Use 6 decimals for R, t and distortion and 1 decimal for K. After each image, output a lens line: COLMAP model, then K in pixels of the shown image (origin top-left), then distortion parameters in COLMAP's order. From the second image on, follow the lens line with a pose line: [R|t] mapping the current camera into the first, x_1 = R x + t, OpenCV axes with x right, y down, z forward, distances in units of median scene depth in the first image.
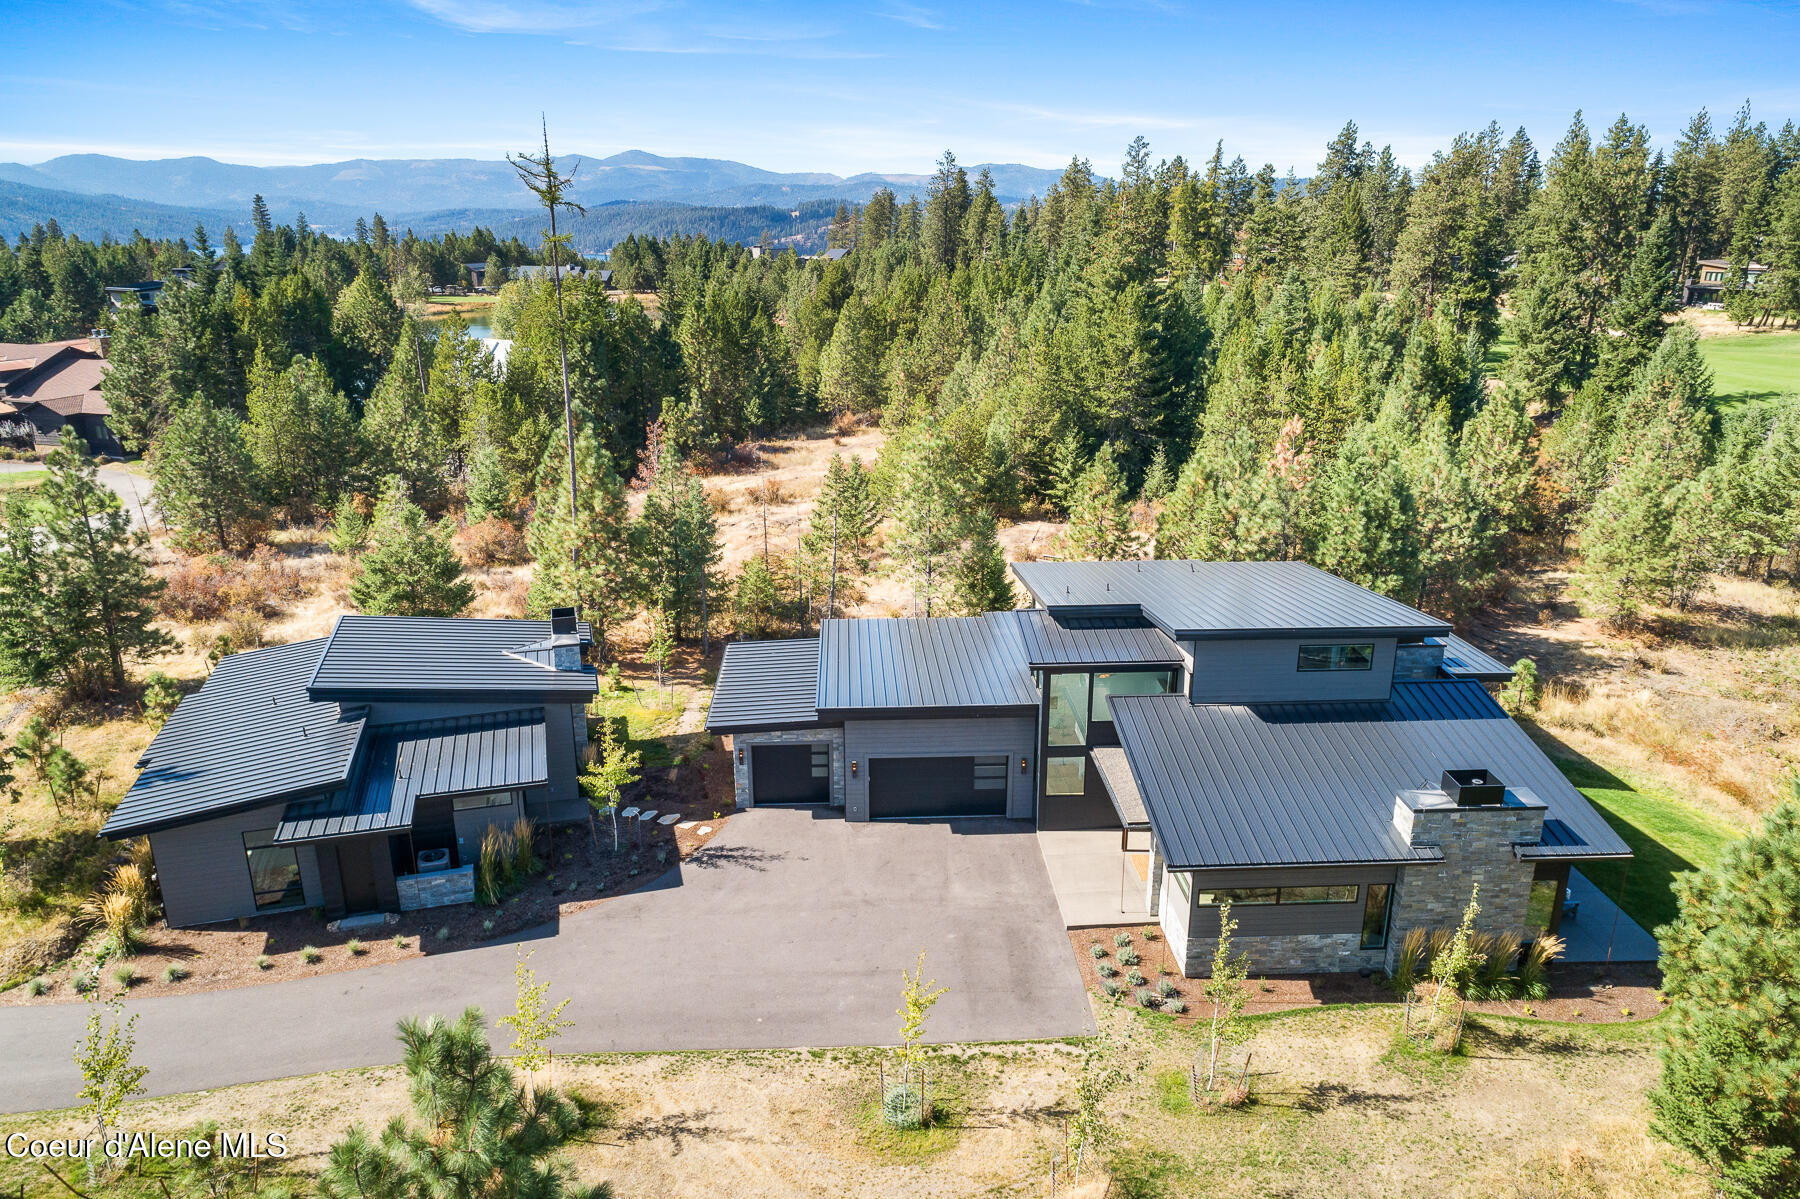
lens RADIAL K [[1236.2, 0, 900.0], [0, 1236.2, 599.5], [0, 0, 1]] dist [-0.006345, 0.007797]
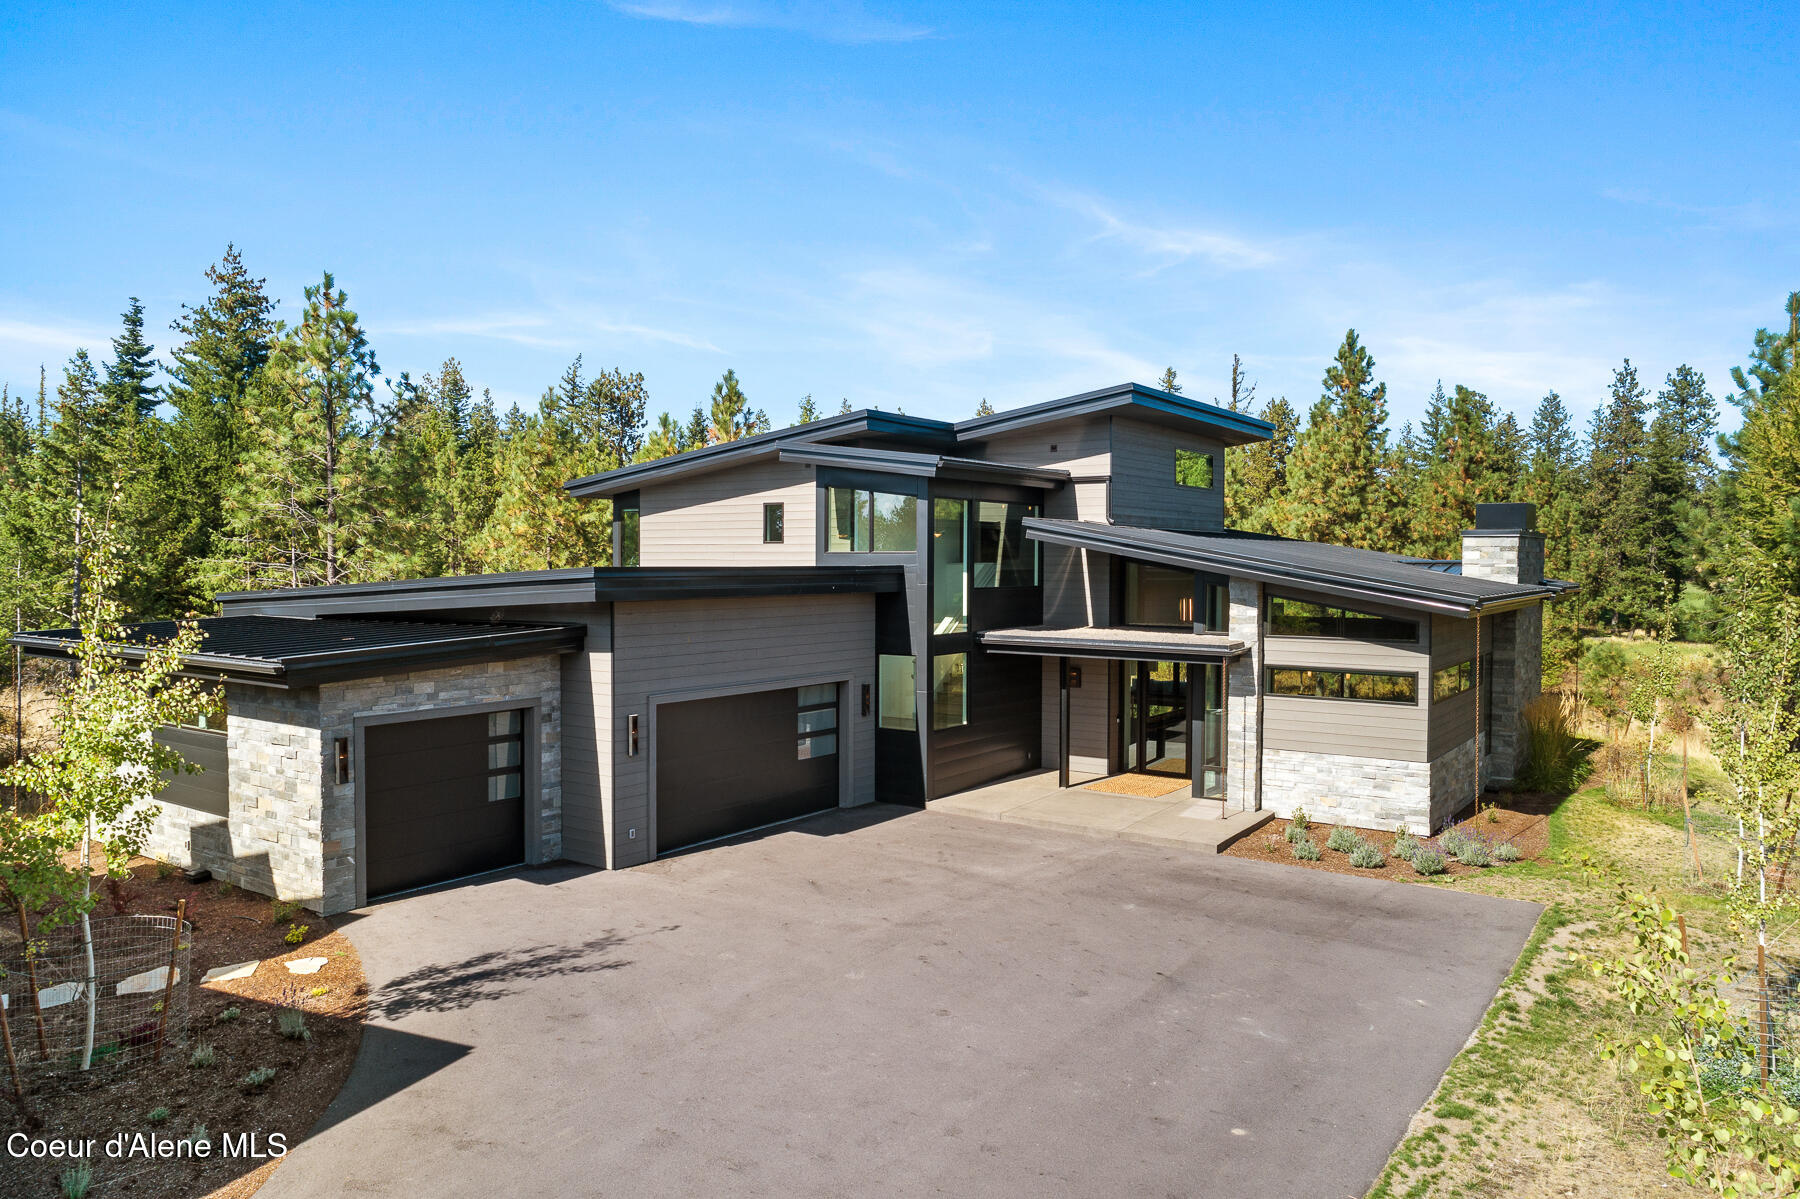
lens RADIAL K [[1236.2, 0, 900.0], [0, 1236.2, 599.5], [0, 0, 1]] dist [-0.006345, 0.007797]
pose [[0.611730, -0.023328, 0.790722, -0.319677], [0.254205, 0.952347, -0.168566, 0.187949], [-0.749110, 0.304123, 0.588510, 0.650802]]
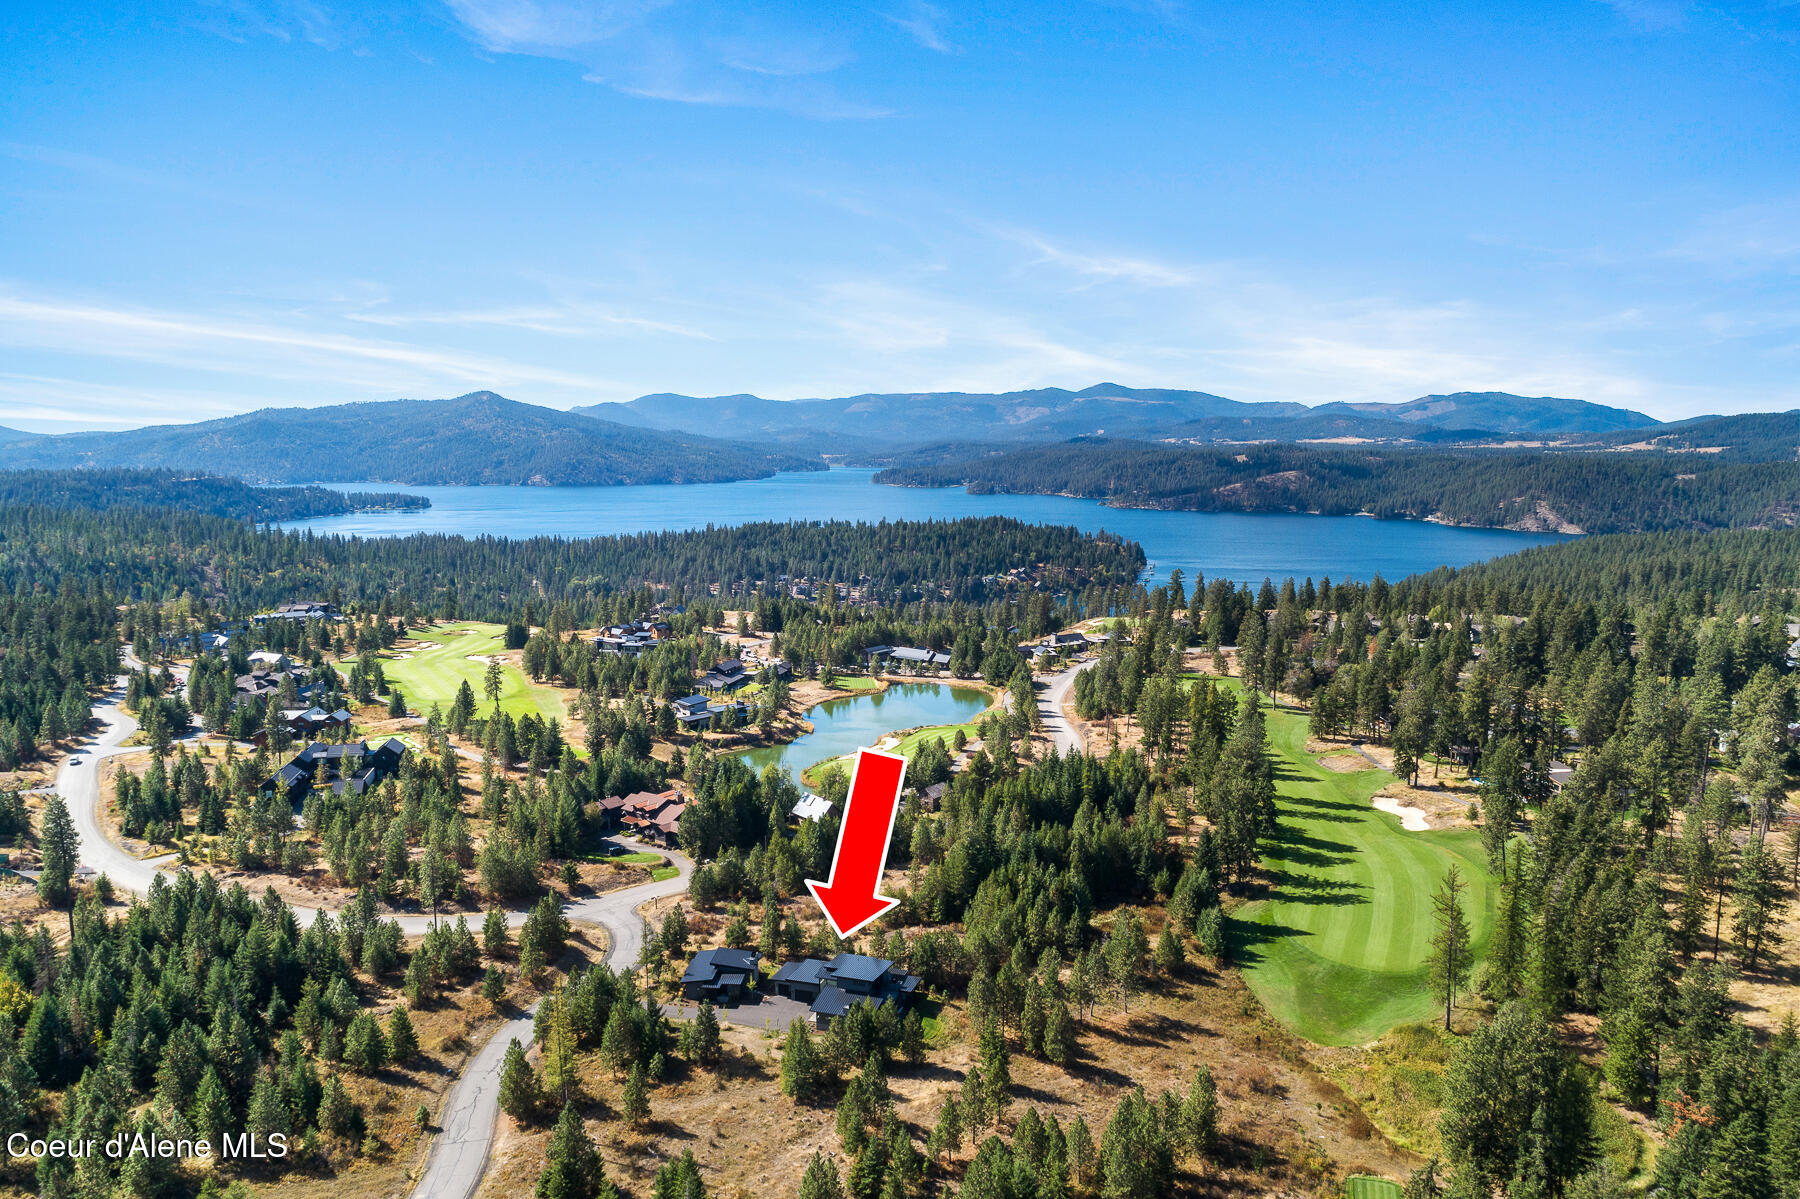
lens RADIAL K [[1236.2, 0, 900.0], [0, 1236.2, 599.5], [0, 0, 1]] dist [-0.006345, 0.007797]
pose [[0.932977, 0.042839, -0.357378, 2.406481], [-0.102014, 0.983650, -0.148408, -0.849715], [0.345178, 0.174919, 0.922093, -4.446498]]
